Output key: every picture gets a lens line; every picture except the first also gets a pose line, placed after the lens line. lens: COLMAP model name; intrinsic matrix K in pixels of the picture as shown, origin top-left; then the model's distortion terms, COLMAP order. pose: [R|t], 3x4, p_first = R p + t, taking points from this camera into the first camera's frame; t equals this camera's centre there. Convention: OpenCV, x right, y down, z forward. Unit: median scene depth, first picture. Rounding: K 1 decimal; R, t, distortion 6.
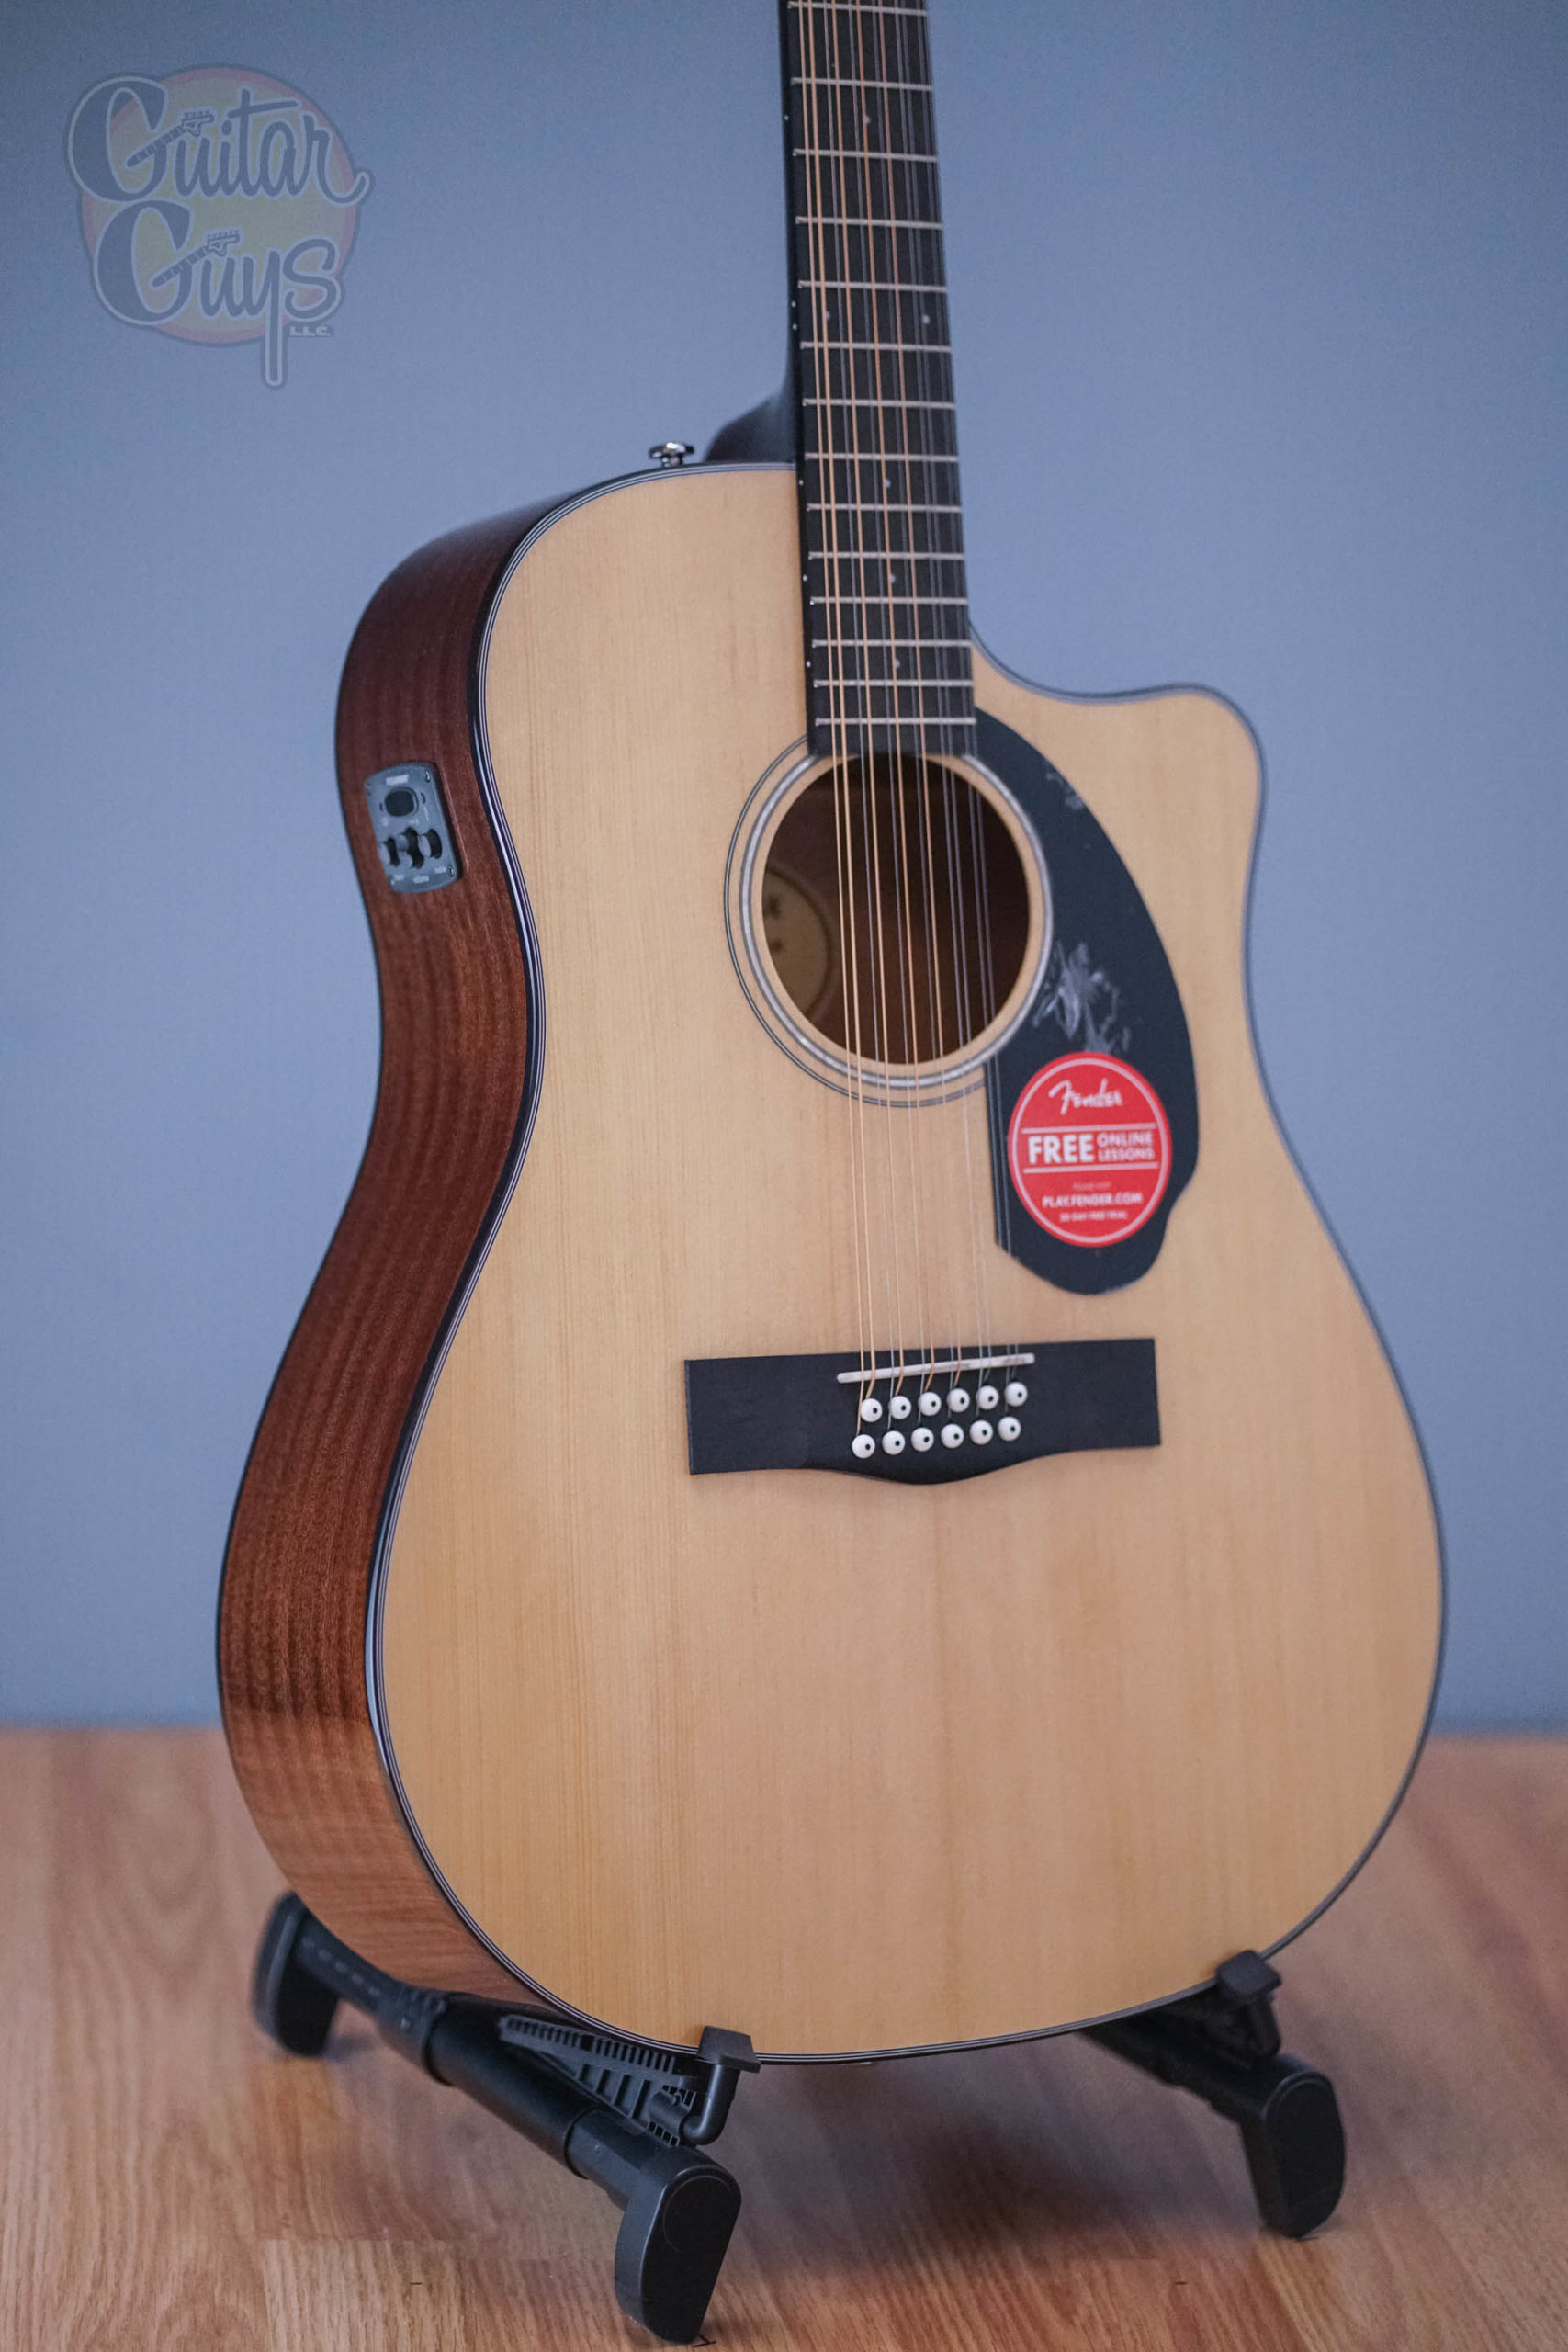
lens RADIAL K [[5546.8, 0, 784.0], [0, 5546.8, 1176.0], [0, 0, 1]] dist [0.266516, -4.601006]
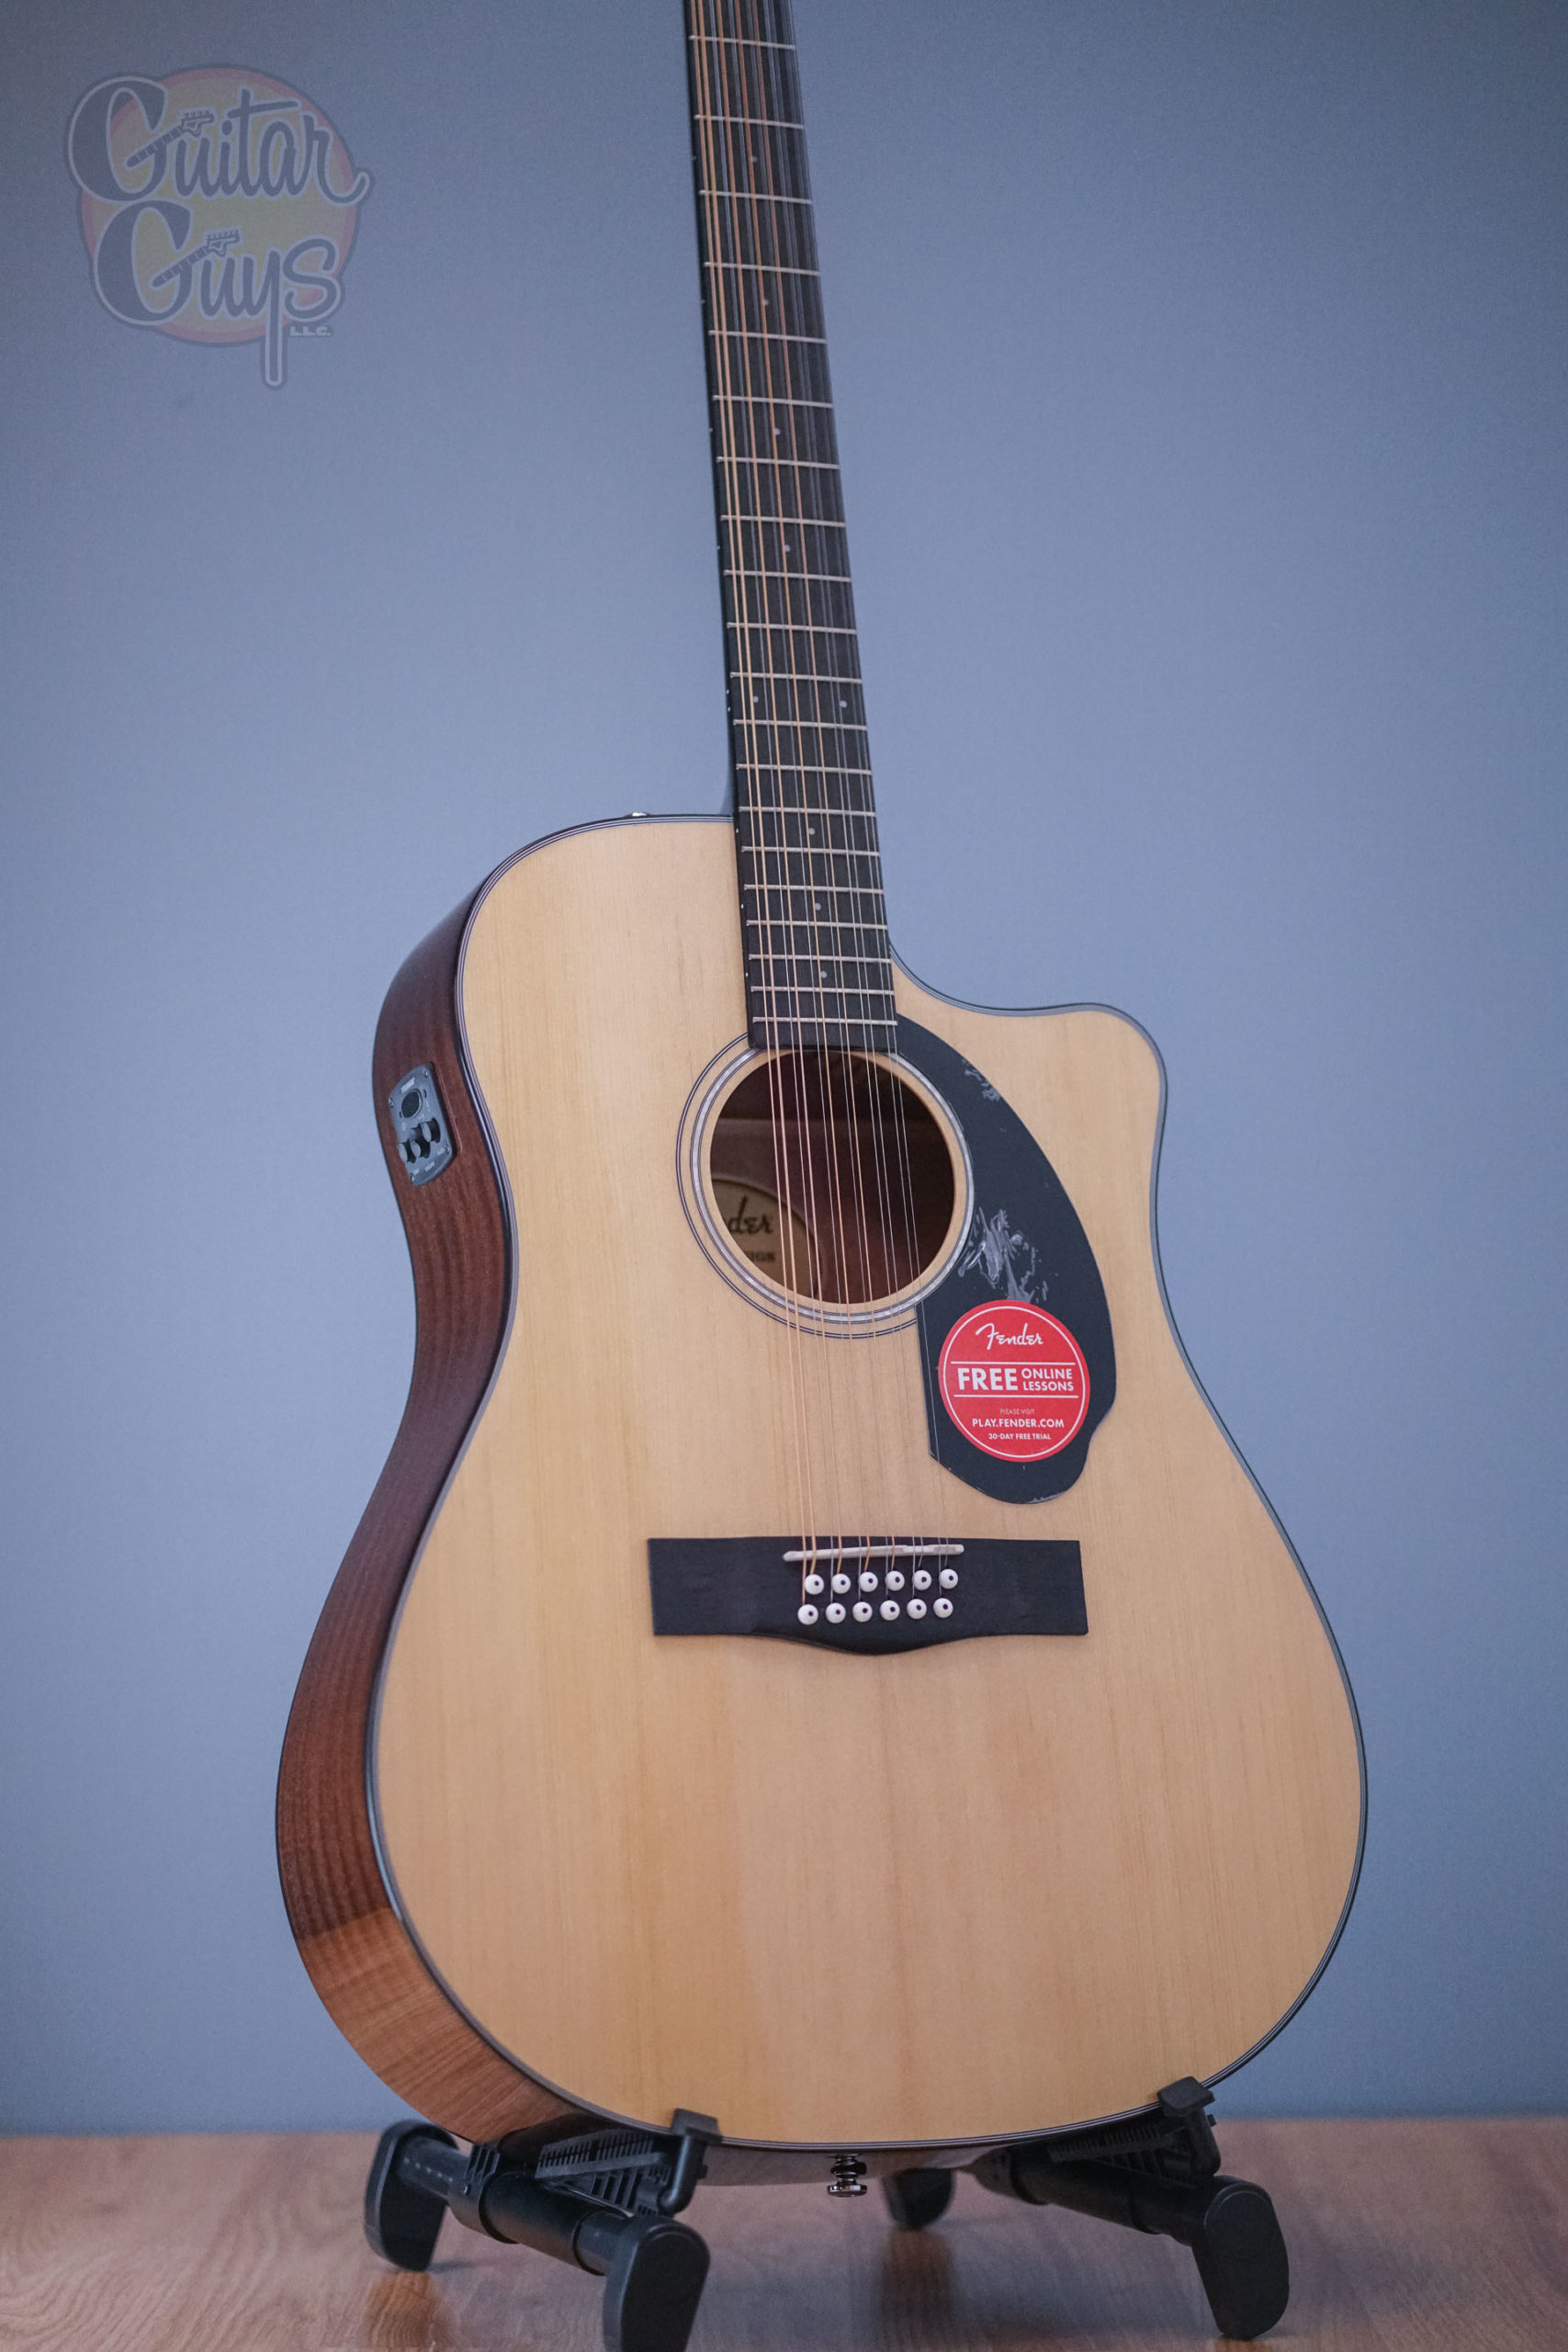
lens RADIAL K [[5546.8, 0, 784.0], [0, 5546.8, 1176.0], [0, 0, 1]] dist [0.266516, -4.601006]
pose [[0.989727, -0.060607, -0.129492, 0.163027], [0.030012, 0.973597, -0.226290, 0.218809], [0.139788, 0.220079, 0.965414, -0.145051]]
